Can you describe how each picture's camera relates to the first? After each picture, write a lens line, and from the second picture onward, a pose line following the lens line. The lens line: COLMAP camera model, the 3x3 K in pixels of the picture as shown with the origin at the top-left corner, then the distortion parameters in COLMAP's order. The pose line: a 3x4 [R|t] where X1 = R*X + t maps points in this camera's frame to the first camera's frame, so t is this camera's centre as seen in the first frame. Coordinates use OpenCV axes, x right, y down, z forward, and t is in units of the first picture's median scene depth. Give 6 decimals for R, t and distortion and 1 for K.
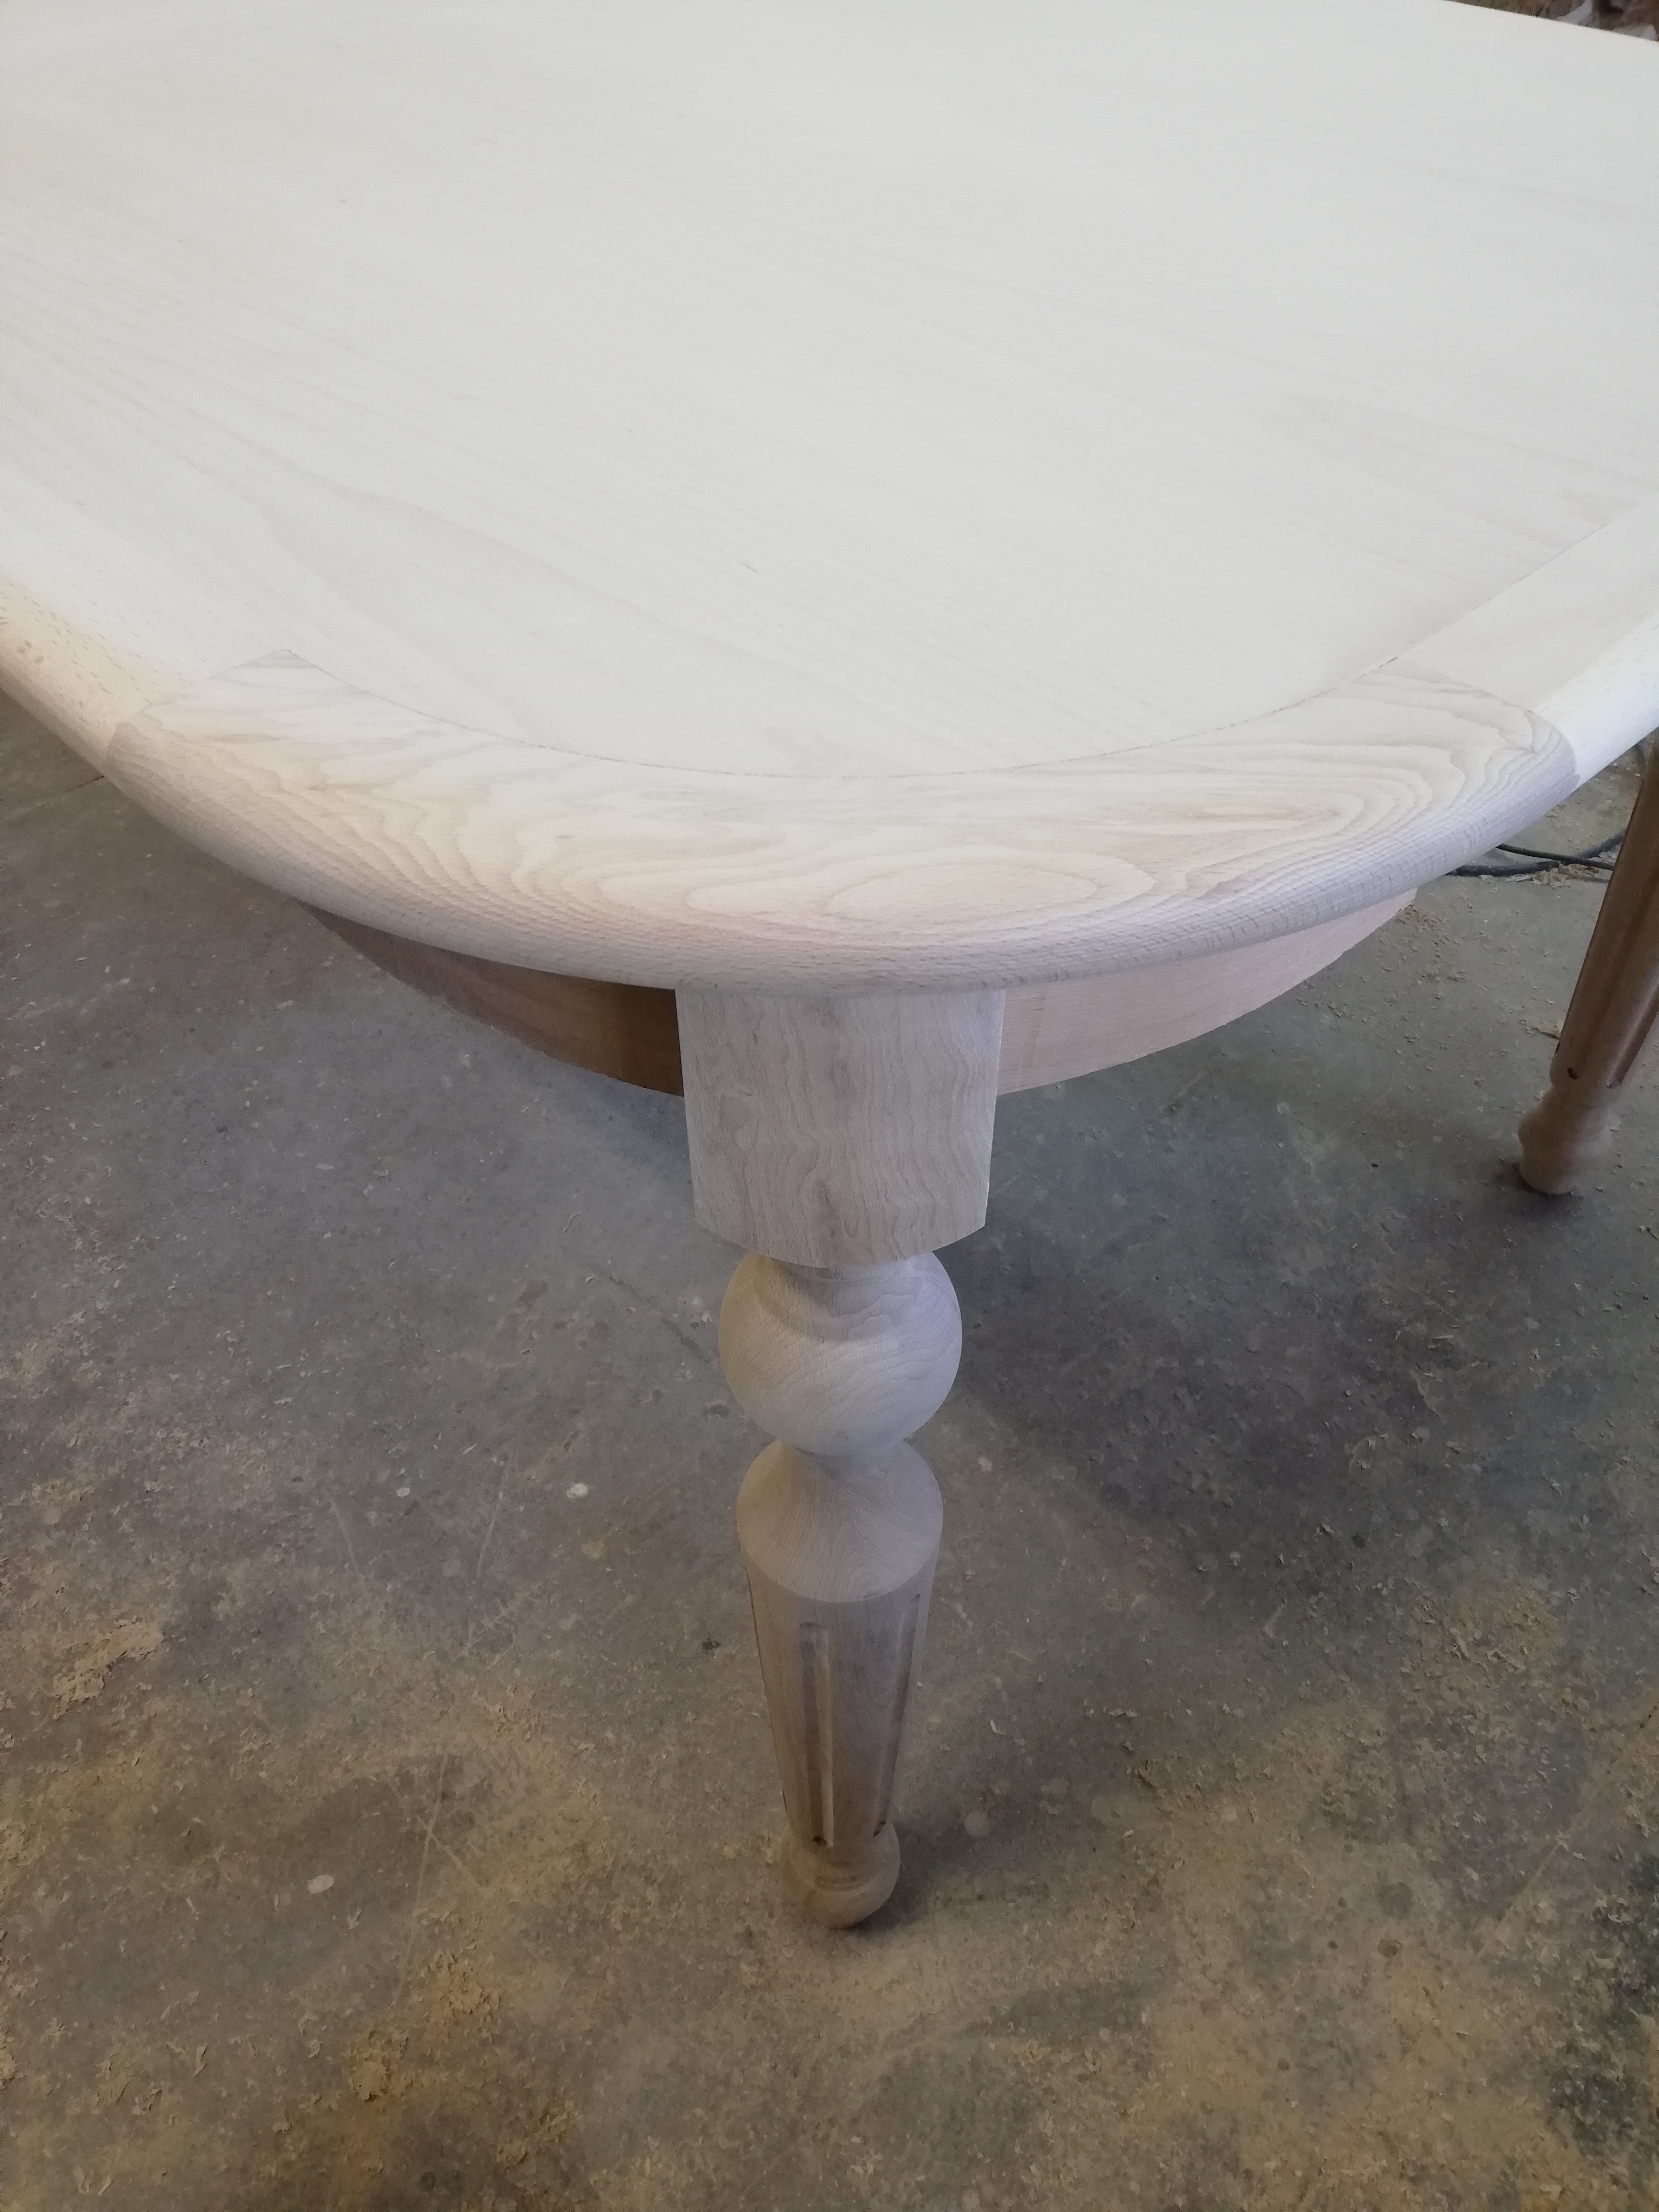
lens RADIAL K [[1677.3, 0, 829.6], [0, 1677.3, 1004.0], [0, 0, 1]] dist [0.036613, -0.055540]
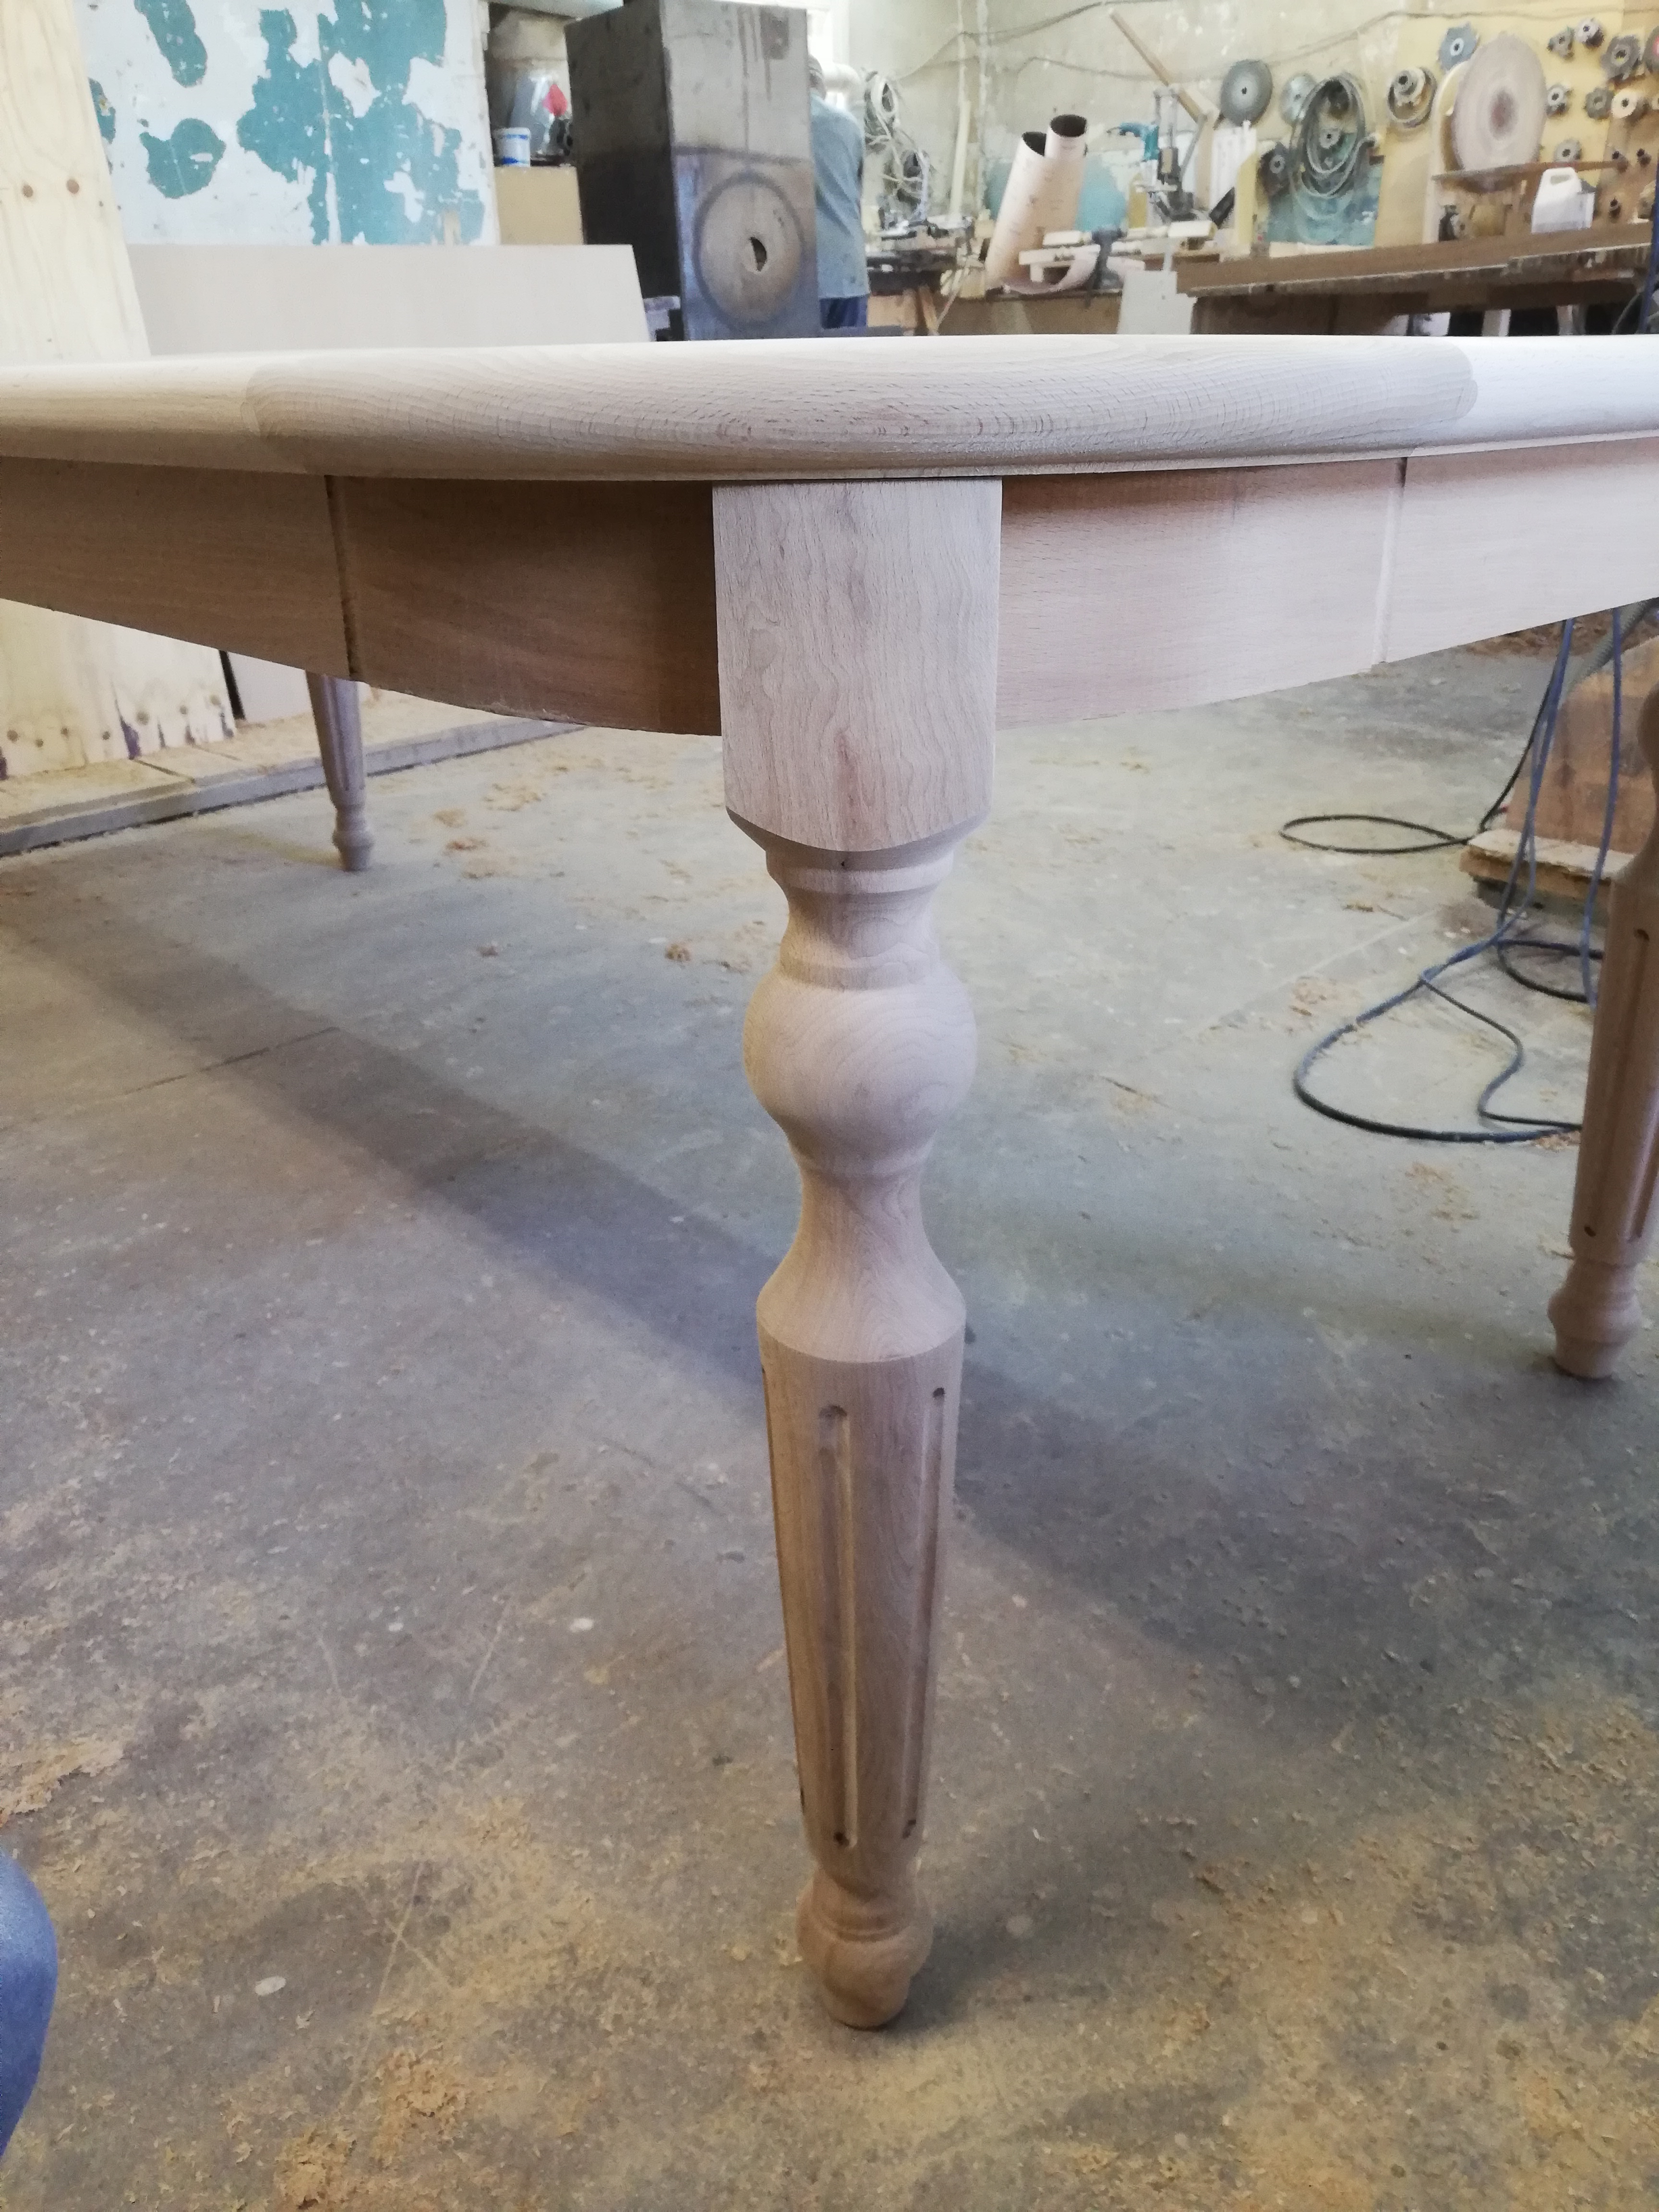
lens RADIAL K [[1692.0, 0, 830.1], [0, 1692.0, 1105.1], [0, 0, 1]] dist [-0.004685, 0.005809]
pose [[0.999917, -0.003636, -0.012366, 0.000400], [-0.000832, 0.939183, -0.343417, 0.377149], [0.012862, 0.343399, 0.939102, 0.025838]]
